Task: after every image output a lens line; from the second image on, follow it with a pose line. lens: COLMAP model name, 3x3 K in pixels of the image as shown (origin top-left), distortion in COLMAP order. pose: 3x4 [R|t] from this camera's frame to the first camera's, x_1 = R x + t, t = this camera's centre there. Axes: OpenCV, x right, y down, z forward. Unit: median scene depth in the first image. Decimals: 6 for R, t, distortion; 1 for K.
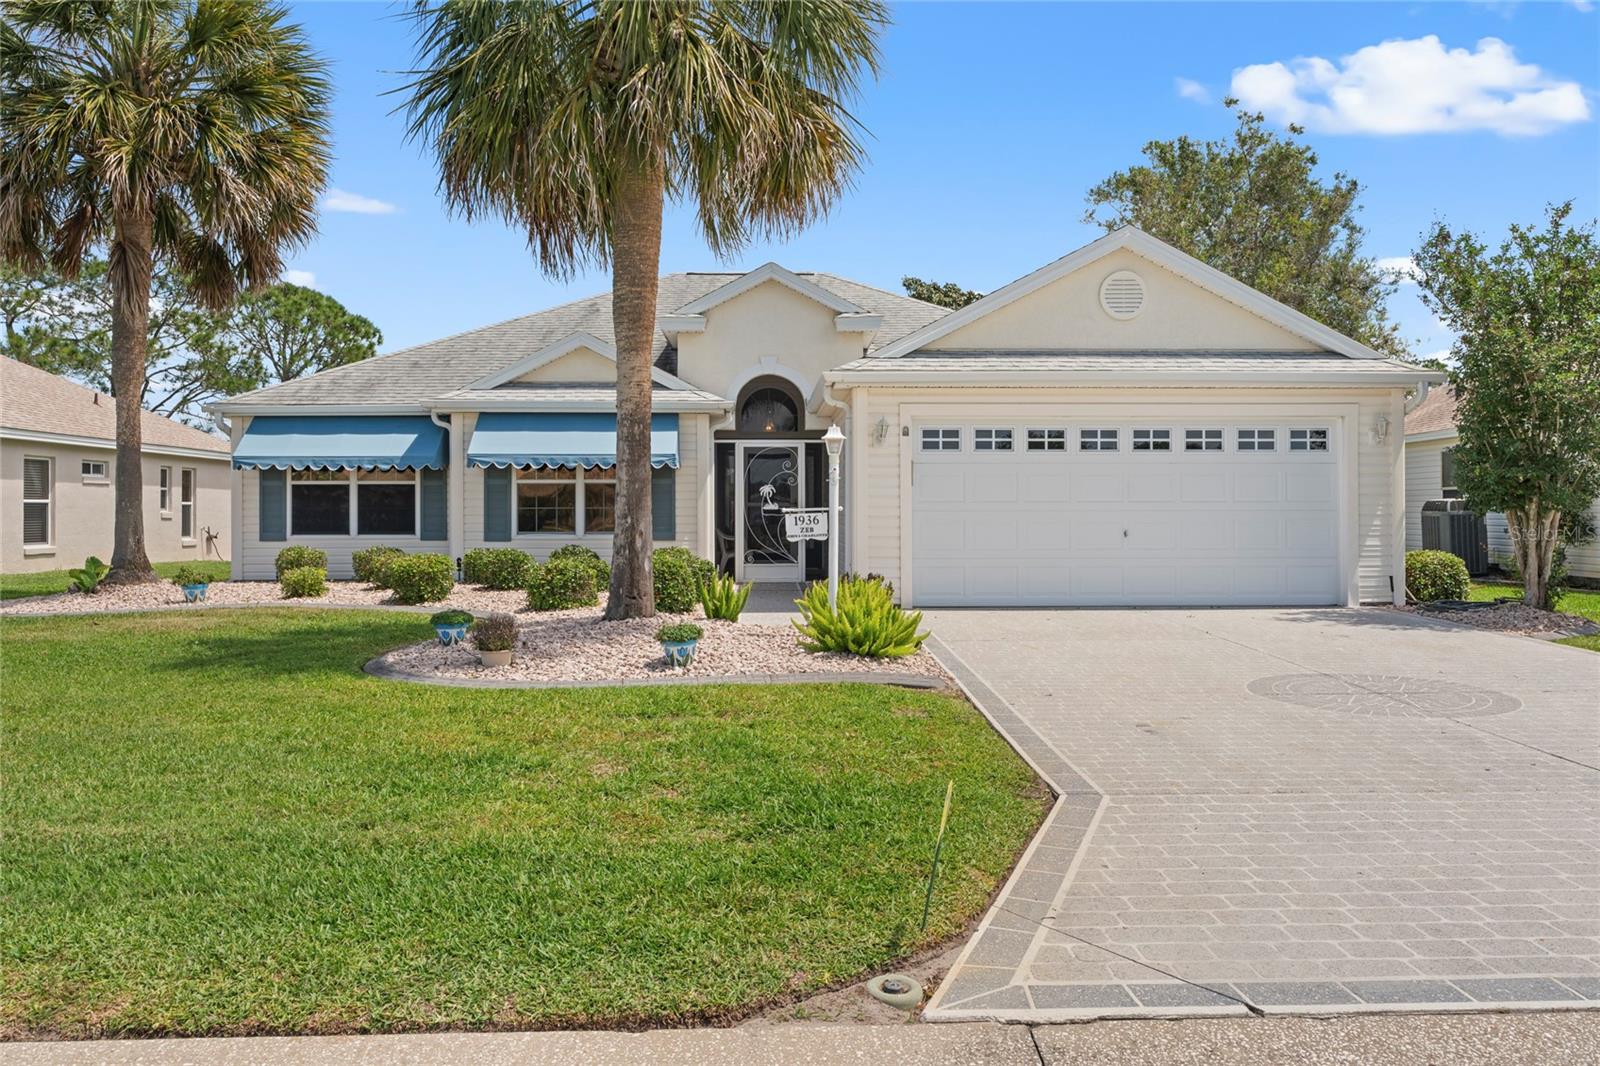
lens RADIAL K [[1254.6, 0, 807.5], [0, 1254.6, 498.5], [0, 0, 1]] dist [-0.007327, 0.000570]
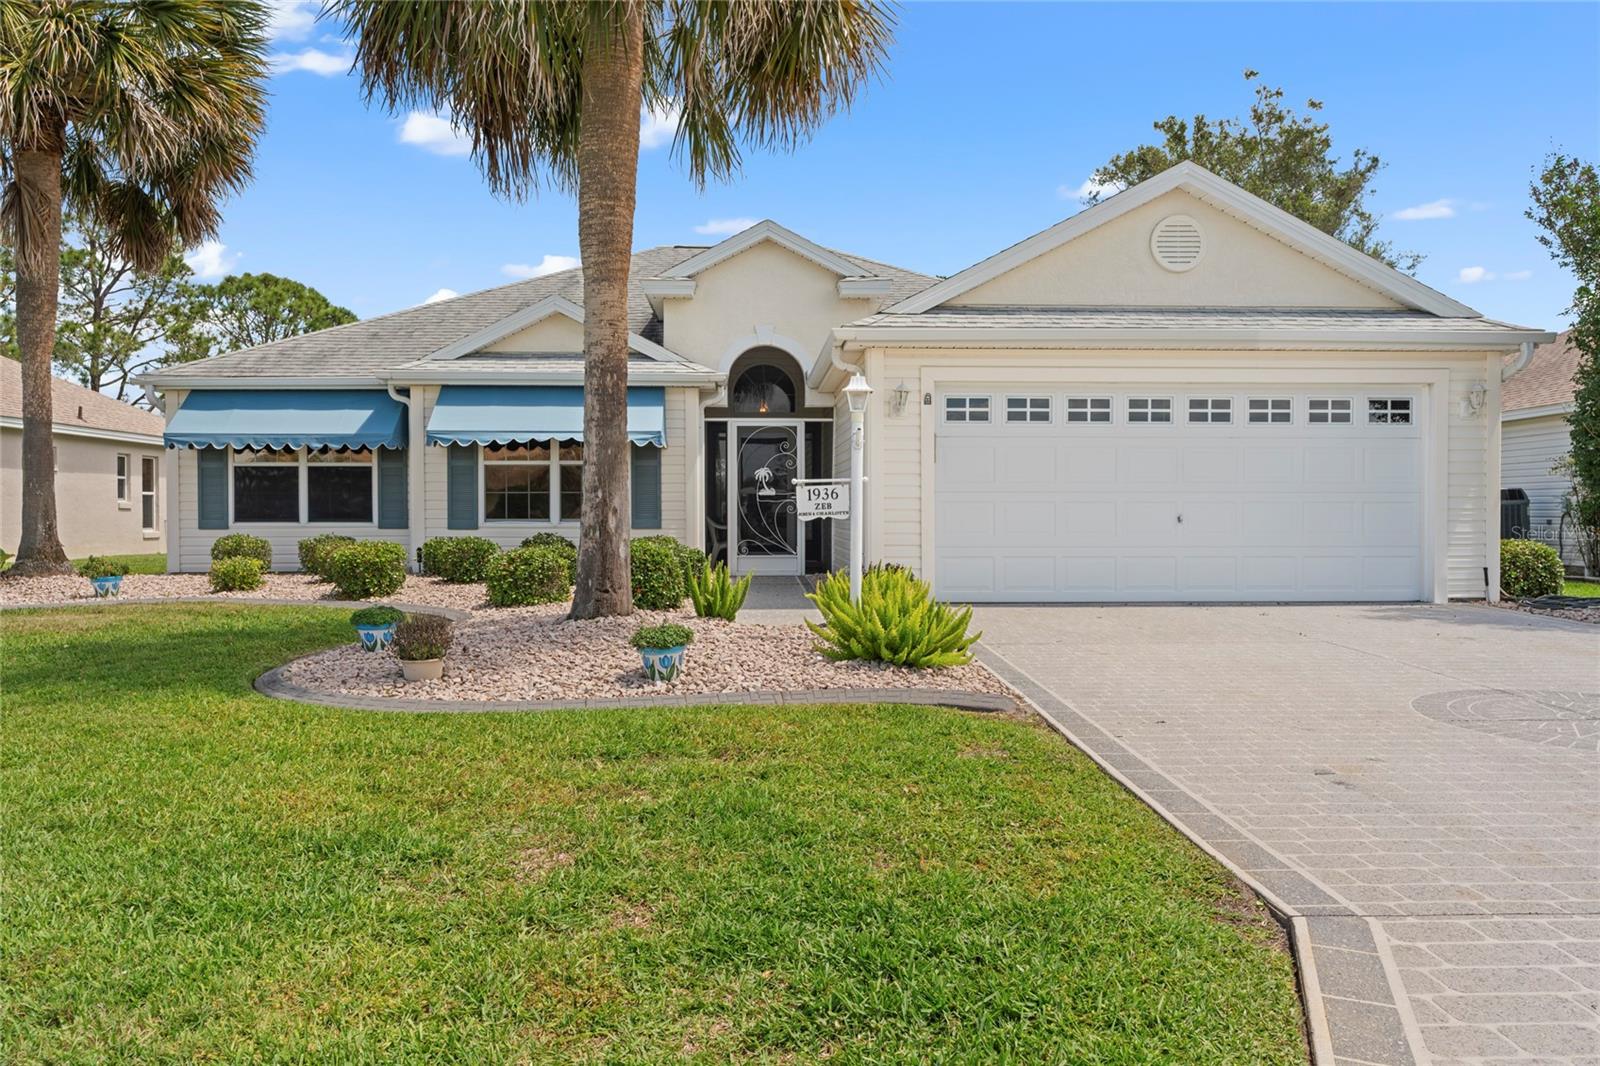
lens RADIAL K [[1190.2, 0, 800.0], [0, 1190.2, 533.0], [0, 0, 1]] dist [-0.003566, -0.004537]
pose [[0.999969, 0.001141, 0.007838, -0.014928], [-0.001358, 0.999614, 0.027757, 0.015002], [-0.007804, -0.027766, 0.999584, 0.173558]]
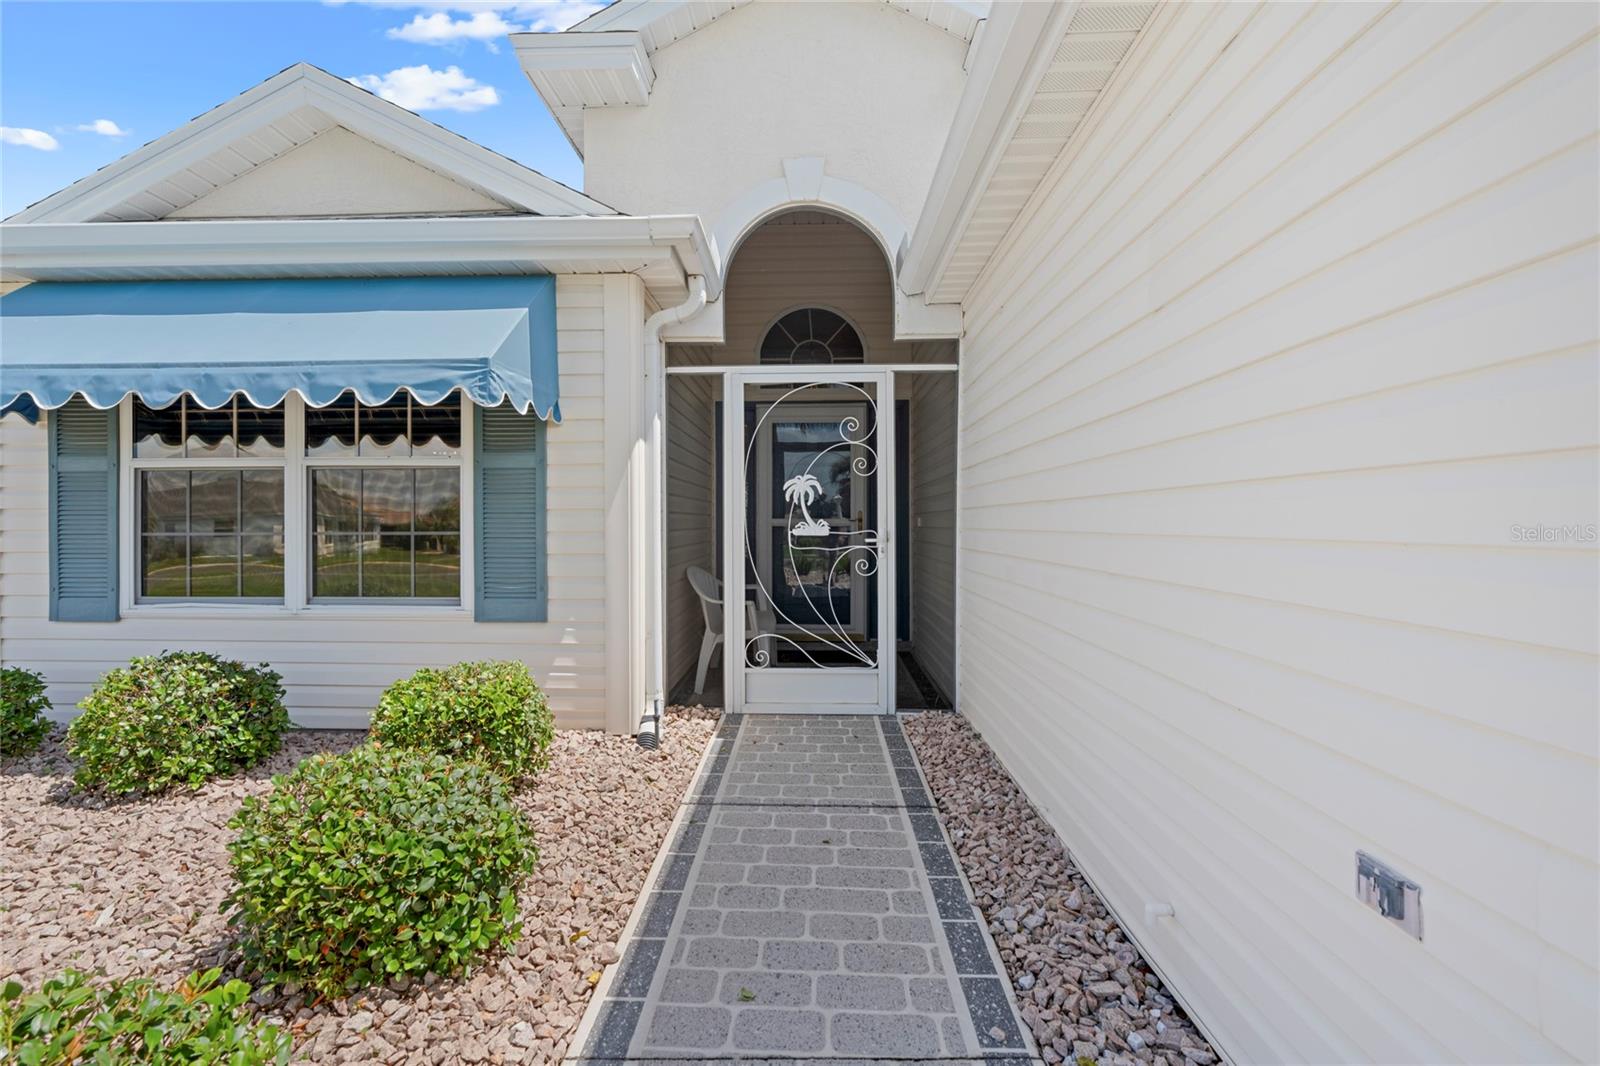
lens RADIAL K [[723.0, 0, 795.6], [0, 723.0, 524.3], [0, 0, 1]] dist [-0.001110, -0.000110]
pose [[0.994265, -0.004789, -0.106837, -0.011761], [0.005580, 0.999959, 0.007107, 0.004221], [0.106798, -0.007663, 0.994251, 0.949792]]
